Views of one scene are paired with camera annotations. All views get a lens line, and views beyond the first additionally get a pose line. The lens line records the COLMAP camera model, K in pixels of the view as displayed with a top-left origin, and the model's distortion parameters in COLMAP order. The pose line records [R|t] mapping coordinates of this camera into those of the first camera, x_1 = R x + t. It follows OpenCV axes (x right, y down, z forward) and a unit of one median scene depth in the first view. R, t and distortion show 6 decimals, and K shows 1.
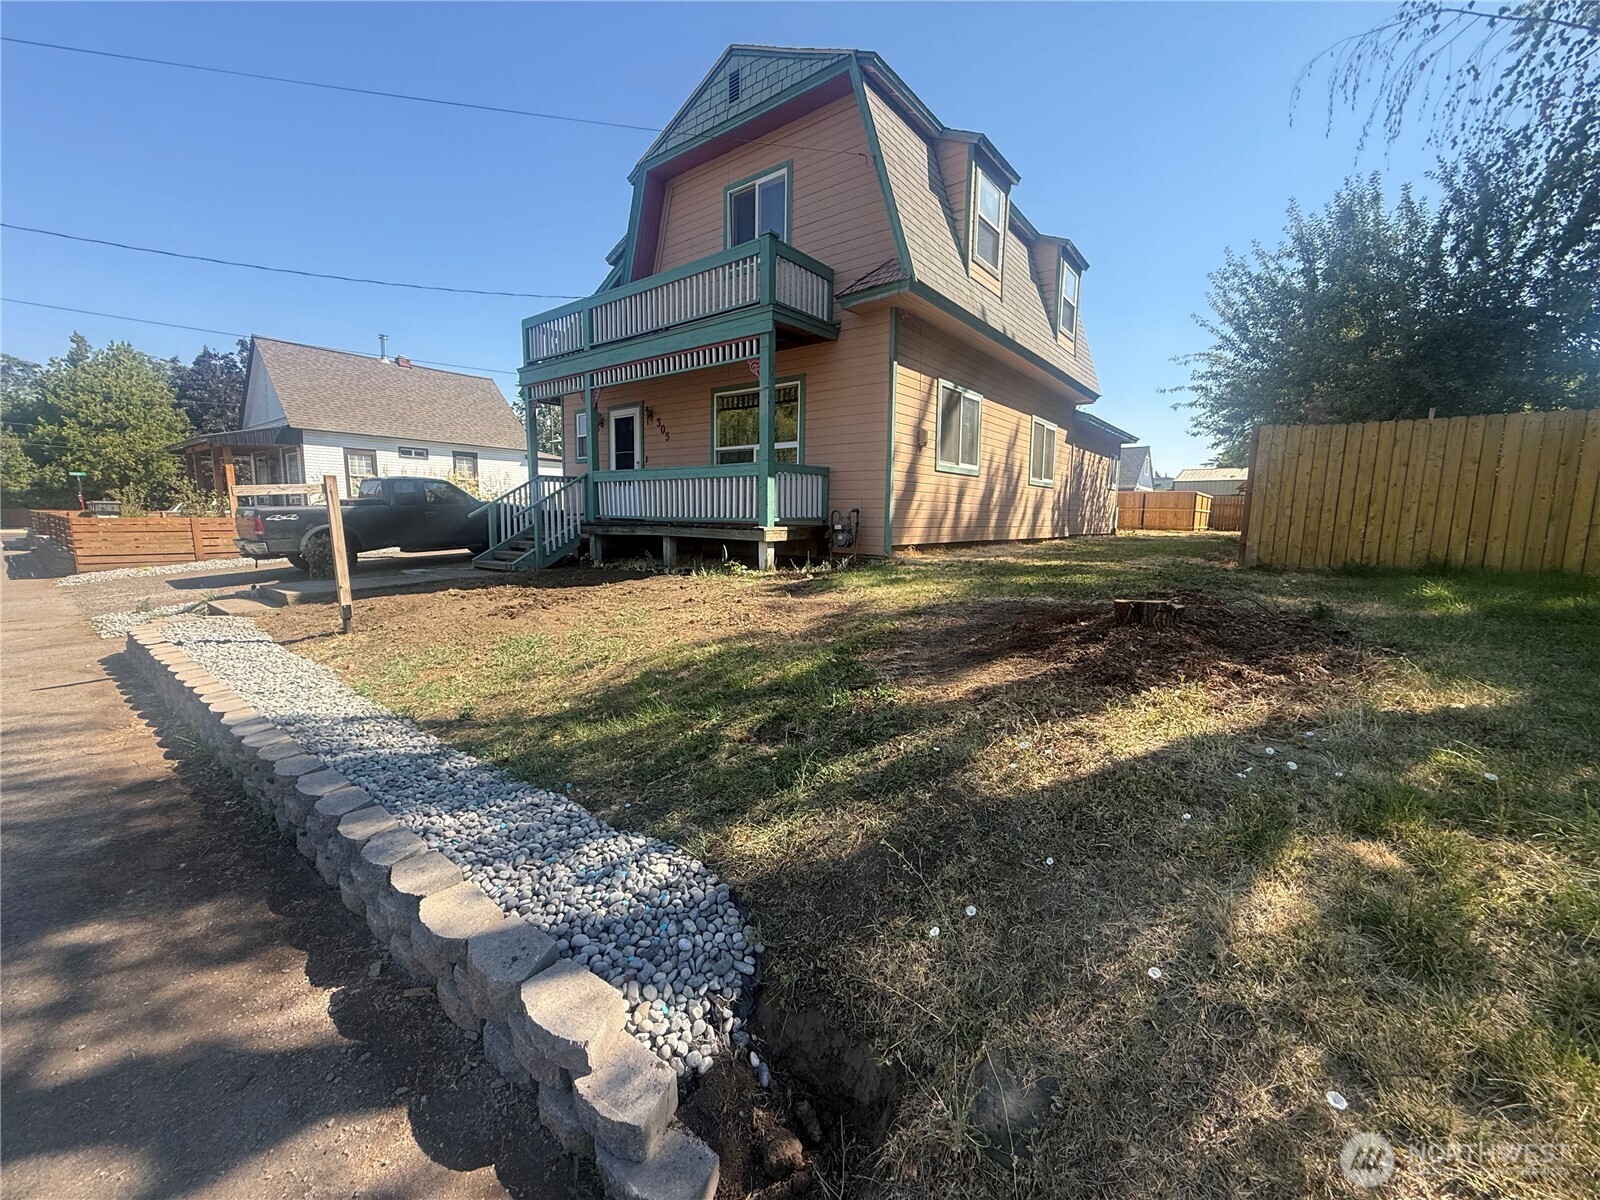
lens RADIAL K [[635.2, 0, 800.0], [0, 635.2, 600.0], [0, 0, 1]] dist [-0.000957, 0.000000]
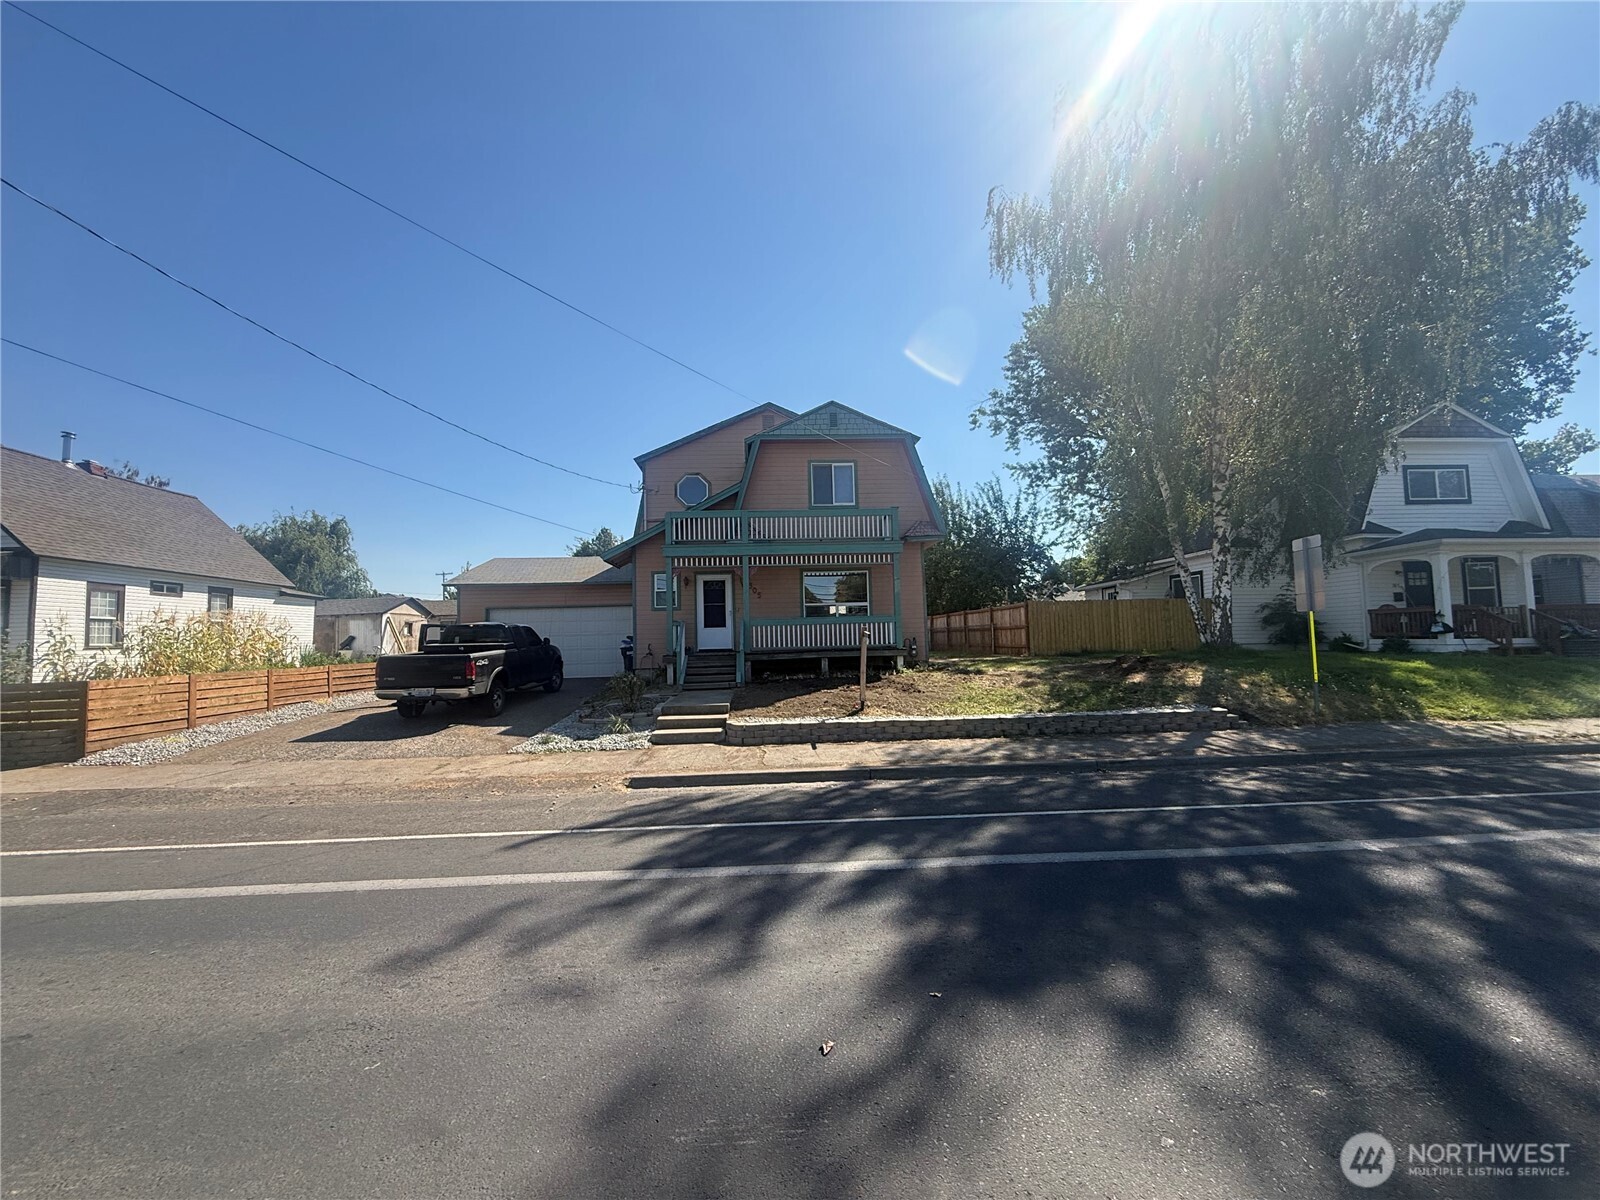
lens RADIAL K [[635.2, 0, 800.0], [0, 635.2, 600.0], [0, 0, 1]] dist [-0.000957, 0.000000]
pose [[0.746256, 0.010041, 0.665584, -1.081452], [0.123680, 0.980384, -0.153460, -0.000440], [-0.654068, 0.196840, 0.730376, -0.163350]]
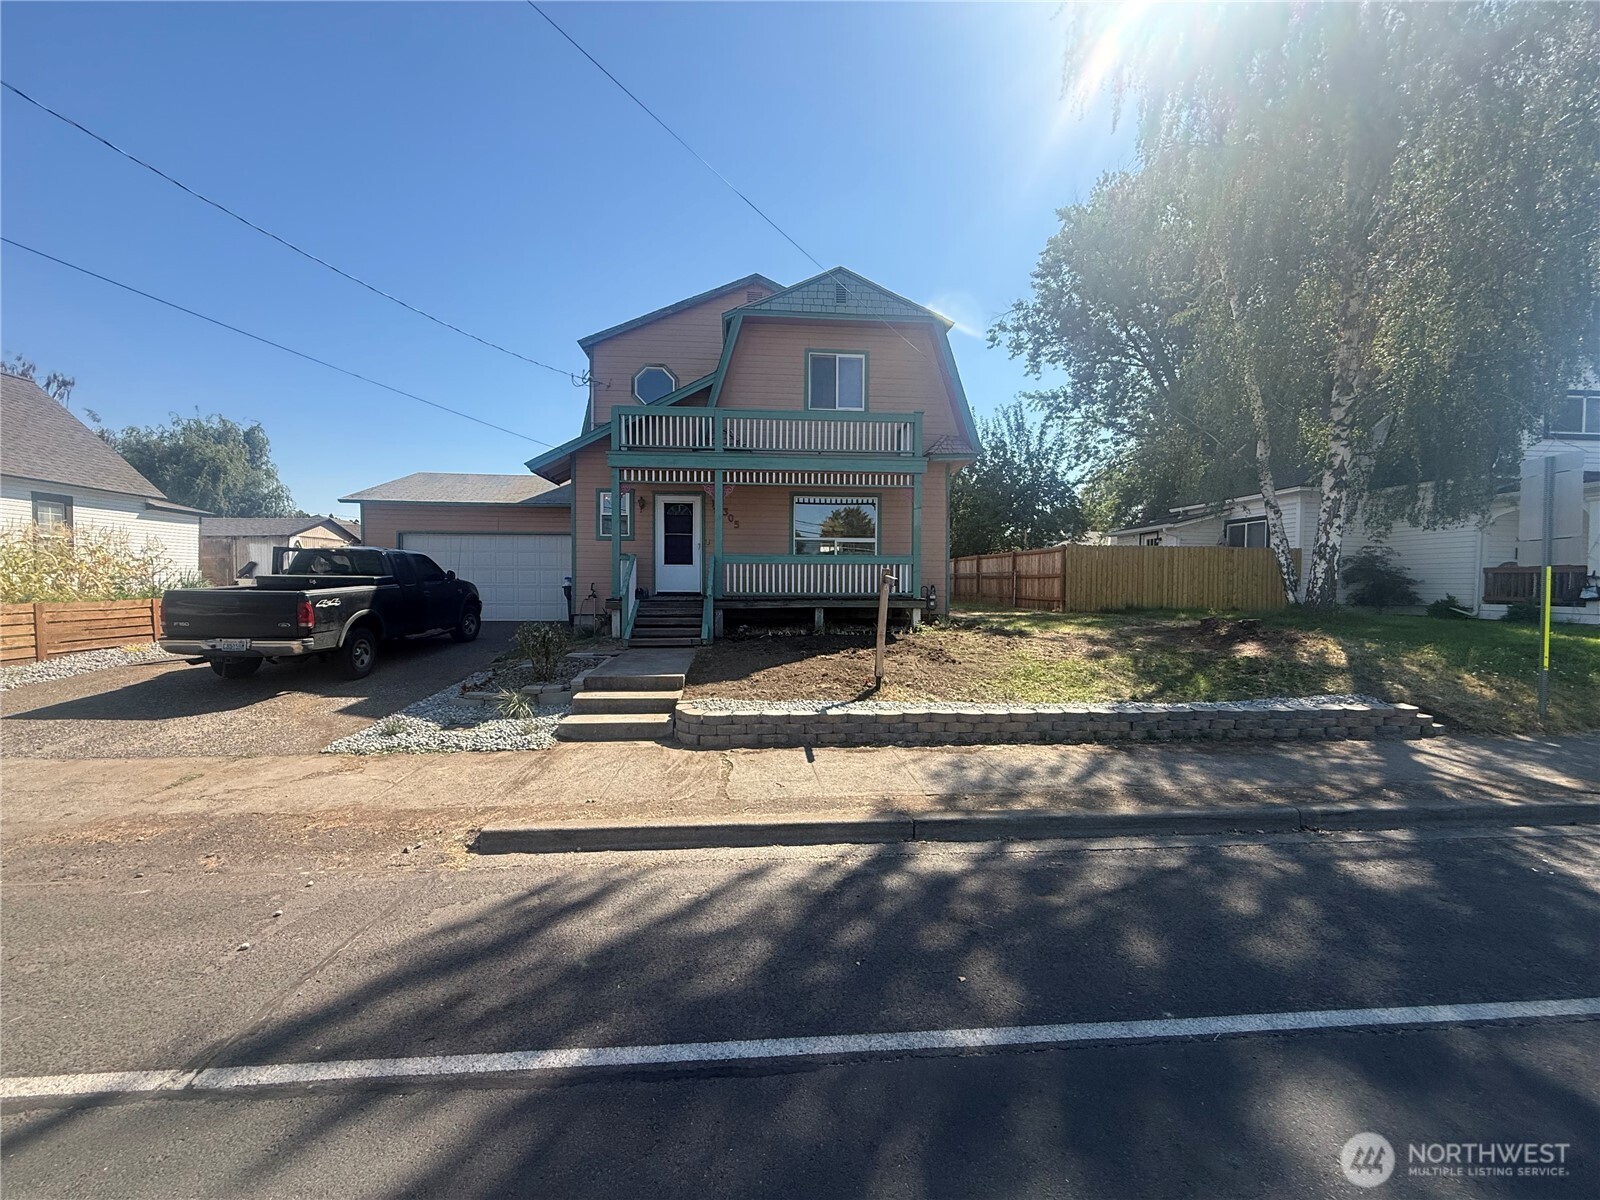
lens RADIAL K [[635.2, 0, 800.0], [0, 635.2, 600.0], [0, 0, 1]] dist [-0.000957, 0.000000]
pose [[0.729111, -0.028715, 0.683793, -0.878904], [0.095779, 0.993568, -0.060403, -0.033501], [-0.677661, 0.109534, 0.727172, 0.073201]]
